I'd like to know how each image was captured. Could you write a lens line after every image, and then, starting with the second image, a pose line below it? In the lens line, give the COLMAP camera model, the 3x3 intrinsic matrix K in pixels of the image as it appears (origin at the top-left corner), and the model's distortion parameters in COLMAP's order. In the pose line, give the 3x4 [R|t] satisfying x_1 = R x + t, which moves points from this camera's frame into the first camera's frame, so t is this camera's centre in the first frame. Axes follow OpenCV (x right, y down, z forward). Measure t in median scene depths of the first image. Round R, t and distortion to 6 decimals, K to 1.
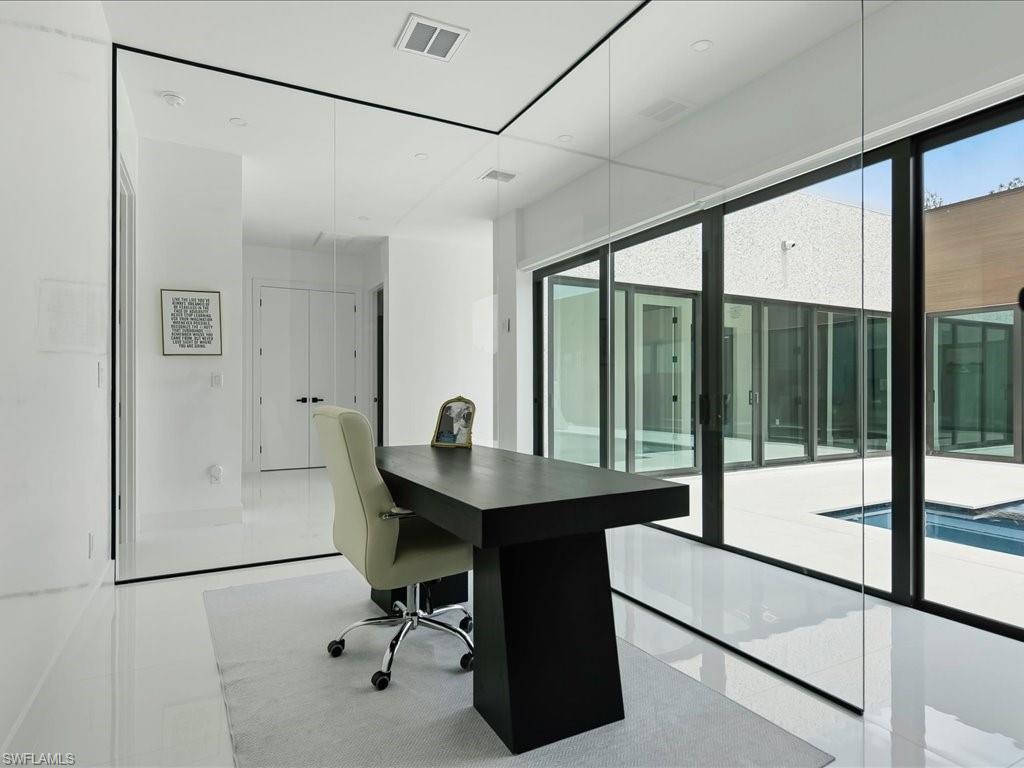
lens RADIAL K [[568.2, 0, 500.3], [0, 568.2, 369.4], [0, 0, 1]] dist [0.002426, -0.001484]
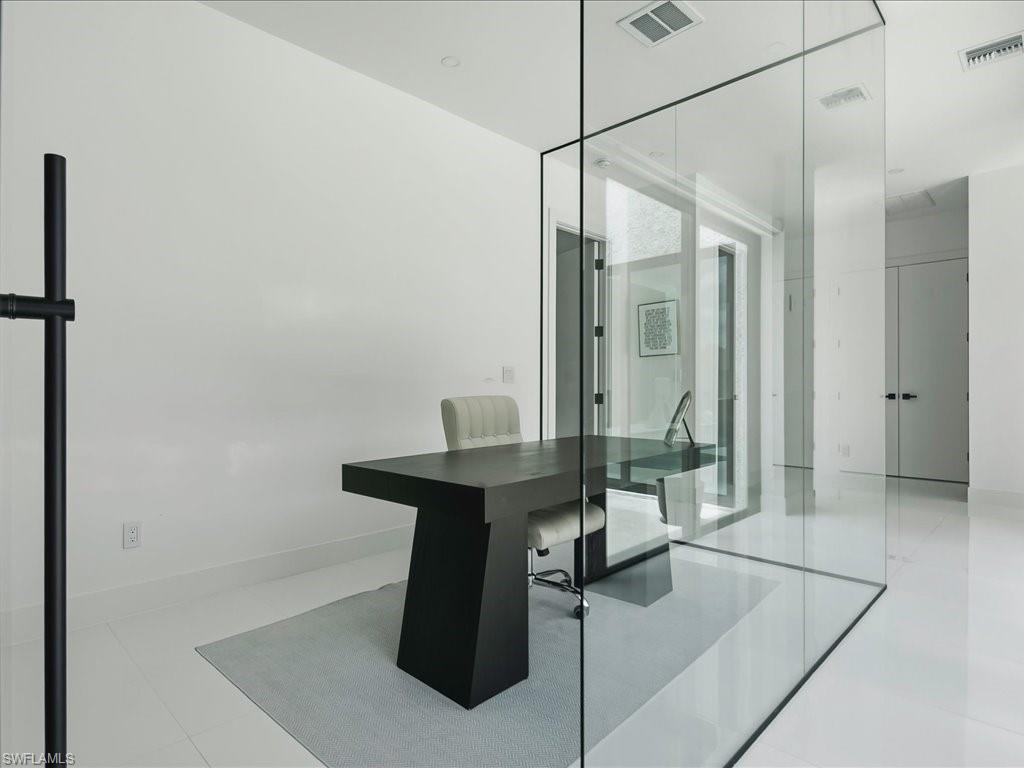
lens RADIAL K [[568.2, 0, 500.3], [0, 568.2, 369.4], [0, 0, 1]] dist [0.002426, -0.001484]
pose [[0.303890, -0.023189, -0.952425, 0.510343], [0.033531, 0.999345, -0.013632, 0.009647], [0.952117, -0.027793, 0.304469, 0.313040]]
